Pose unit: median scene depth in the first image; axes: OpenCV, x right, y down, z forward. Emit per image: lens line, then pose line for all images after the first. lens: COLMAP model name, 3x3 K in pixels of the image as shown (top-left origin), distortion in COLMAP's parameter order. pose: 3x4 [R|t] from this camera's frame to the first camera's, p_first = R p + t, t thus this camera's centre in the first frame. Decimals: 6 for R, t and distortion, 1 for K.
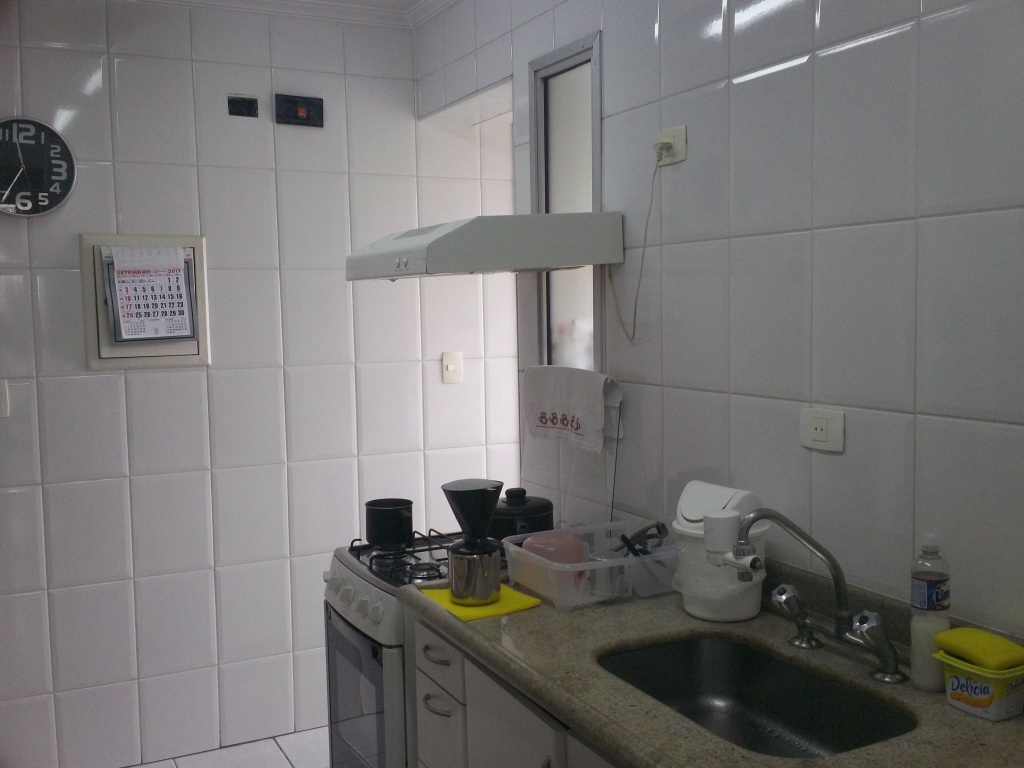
lens RADIAL K [[1041.9, 0, 521.6], [0, 1041.9, 396.2], [0, 0, 1]] dist [0.137132, -0.304060]
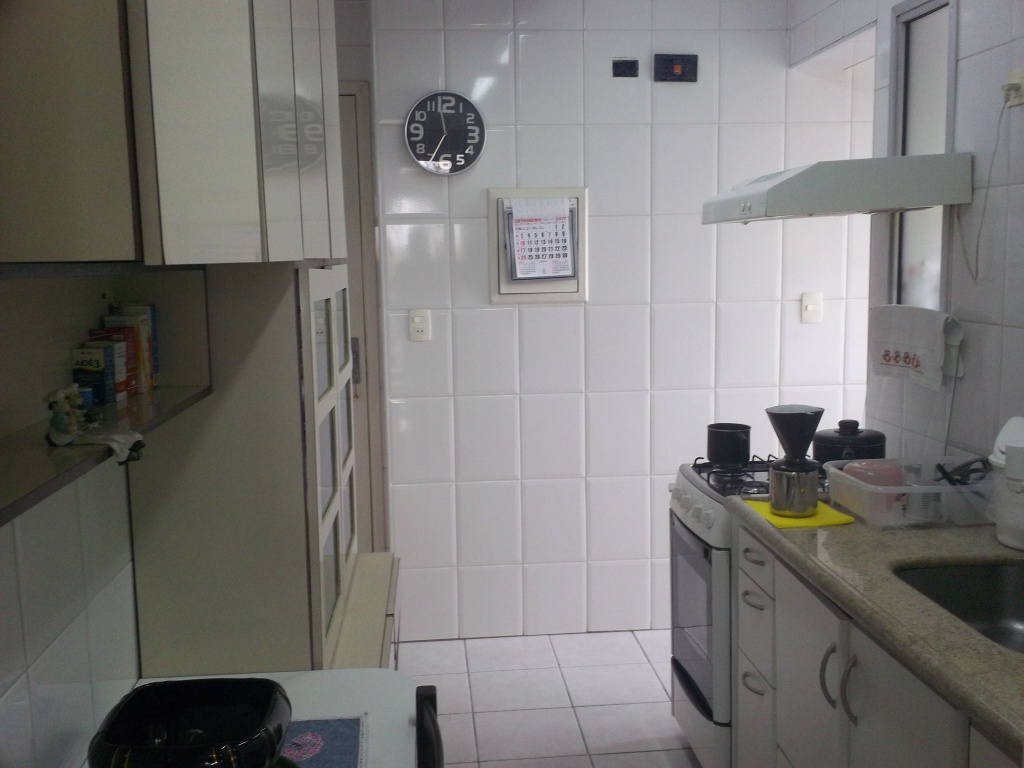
lens RADIAL K [[1041.9, 0, 521.6], [0, 1041.9, 396.2], [0, 0, 1]] dist [0.137132, -0.304060]
pose [[0.930073, 0.050869, -0.363837, 0.069482], [-0.032029, 0.997824, 0.057631, 0.012735], [0.365977, -0.041947, 0.929678, -0.108800]]
